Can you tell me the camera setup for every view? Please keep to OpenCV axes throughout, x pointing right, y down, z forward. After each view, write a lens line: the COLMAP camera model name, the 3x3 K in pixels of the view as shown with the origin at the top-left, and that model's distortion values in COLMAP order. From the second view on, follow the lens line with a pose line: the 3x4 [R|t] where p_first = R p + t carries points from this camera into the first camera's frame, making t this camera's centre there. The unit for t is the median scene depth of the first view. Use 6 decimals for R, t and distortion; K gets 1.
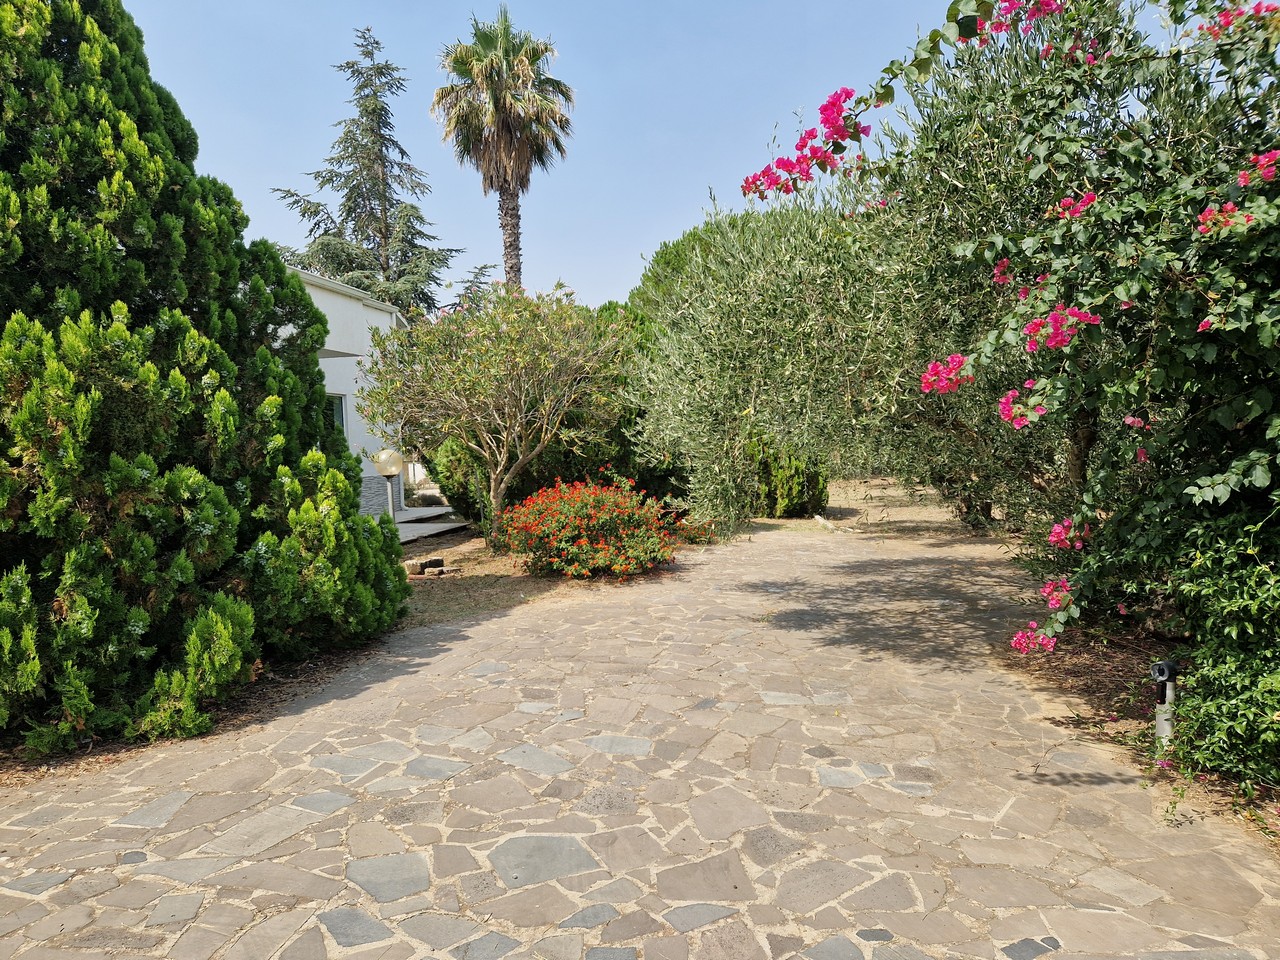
lens RADIAL K [[851.2, 0, 632.9], [0, 851.2, 484.0], [0, 0, 1]] dist [0.068837, -0.058319]
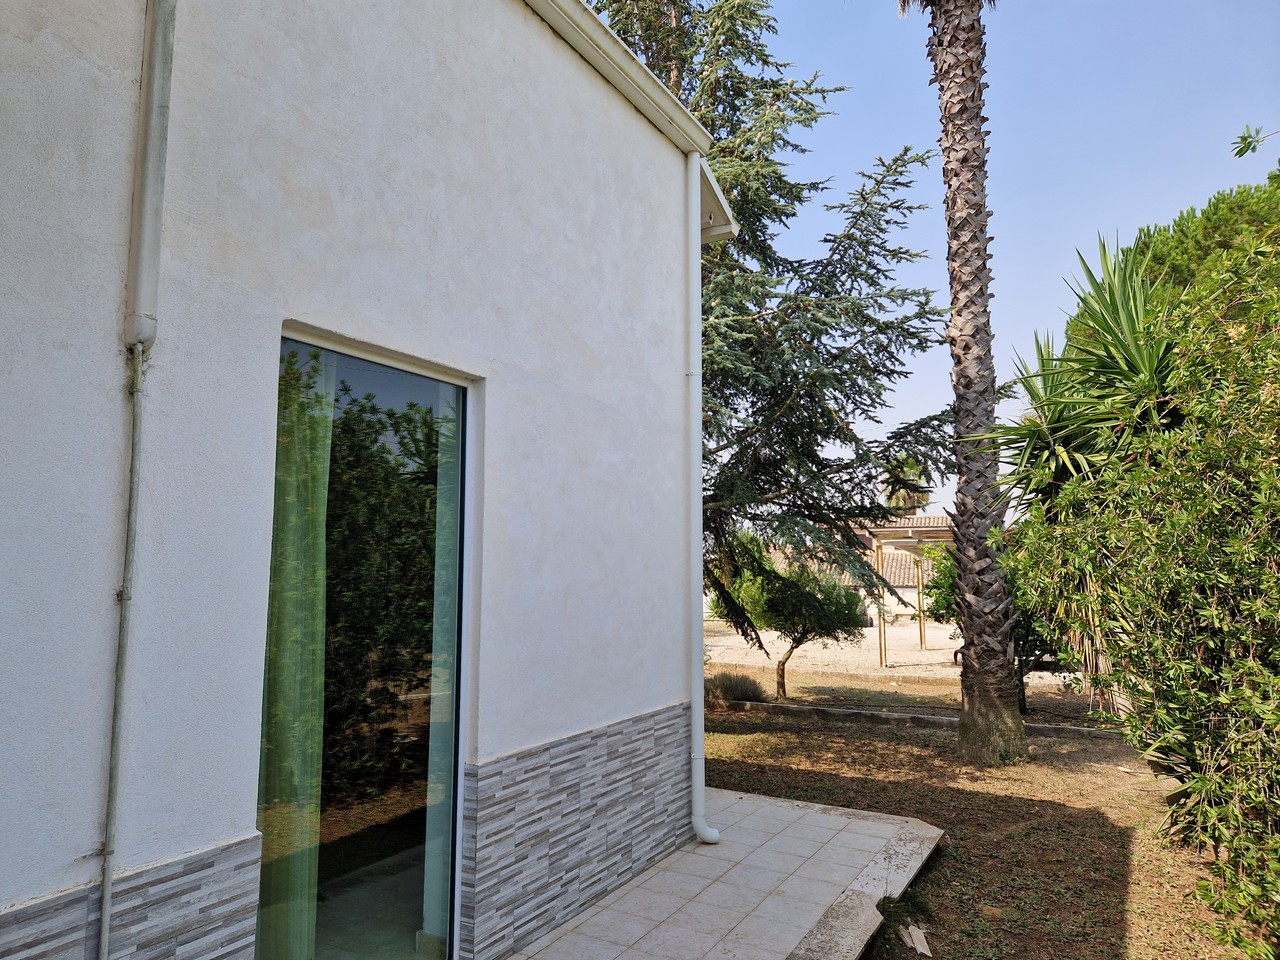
lens RADIAL K [[851.2, 0, 638.7], [0, 851.2, 478.0], [0, 0, 1]] dist [0.068837, -0.058319]
pose [[0.952706, -0.002829, -0.303880, -0.667782], [-0.041103, 0.989568, -0.138076, -0.148605], [0.301100, 0.144037, 0.942652, 2.343985]]
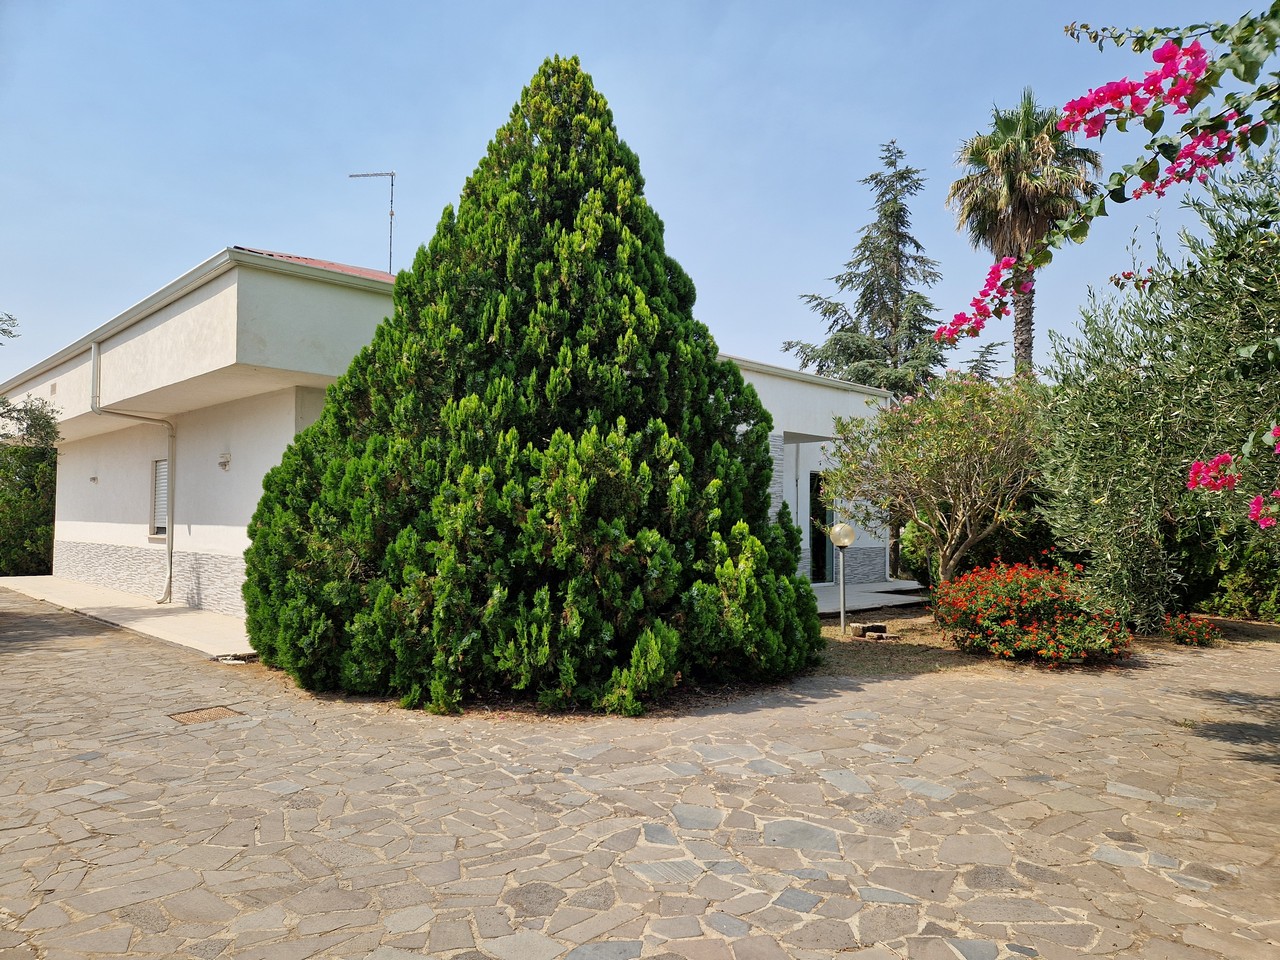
lens RADIAL K [[851.2, 0, 637.8], [0, 851.2, 479.2], [0, 0, 1]] dist [0.068837, -0.058319]
pose [[0.820037, 0.010911, -0.572206, 0.257537], [-0.063212, 0.995428, -0.071608, -0.000280], [0.568809, 0.094891, 0.816977, -0.161597]]
